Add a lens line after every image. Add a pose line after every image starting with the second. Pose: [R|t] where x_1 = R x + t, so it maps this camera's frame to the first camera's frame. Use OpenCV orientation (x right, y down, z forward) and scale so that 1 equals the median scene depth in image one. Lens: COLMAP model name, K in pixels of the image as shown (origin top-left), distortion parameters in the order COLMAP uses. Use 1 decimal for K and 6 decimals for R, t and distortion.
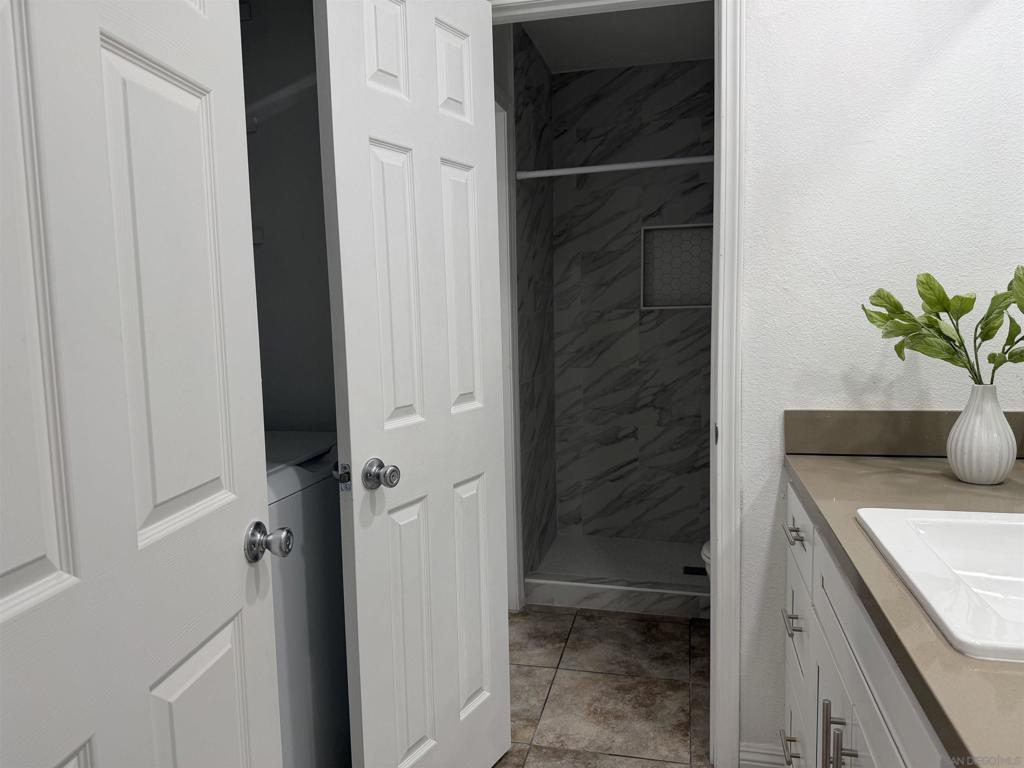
lens RADIAL K [[723.2, 0, 512.0], [0, 723.2, 384.0], [0, 0, 1]] dist [0.088120, -0.122689]
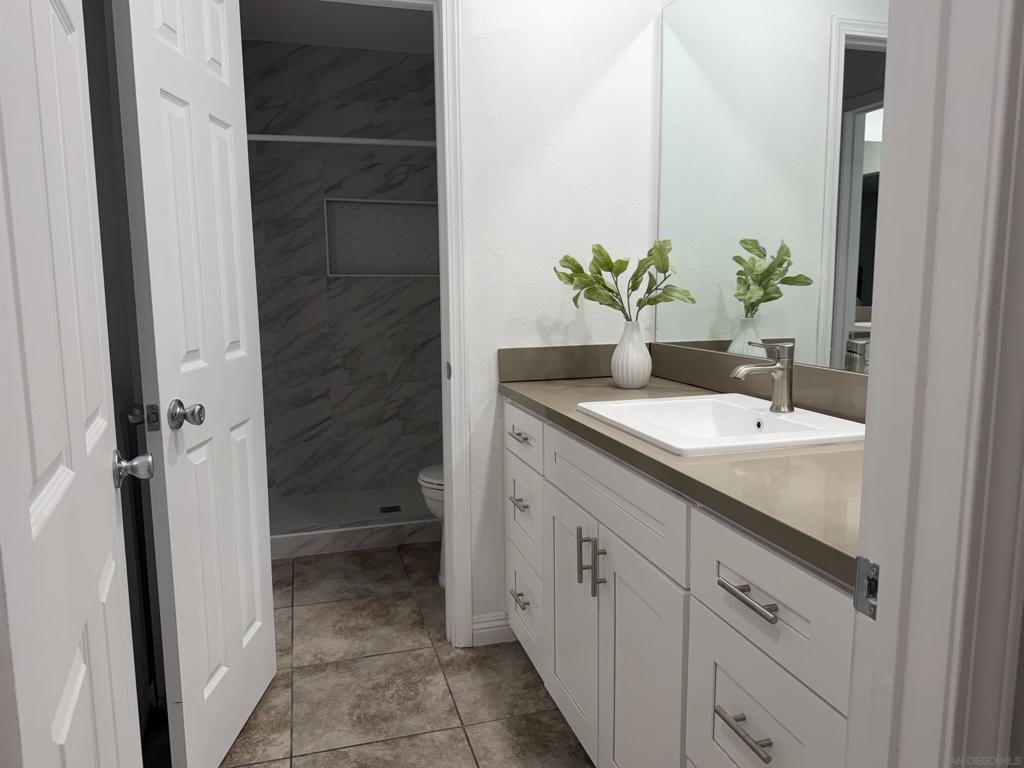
lens RADIAL K [[714.1, 0, 509.2], [0, 714.1, 379.1], [0, 0, 1]] dist [0.213442, -0.438639]
pose [[0.869392, -0.050834, 0.491502, -0.209260], [0.040807, 0.998683, 0.031108, 0.044275], [-0.492436, -0.006988, 0.870321, -0.102353]]
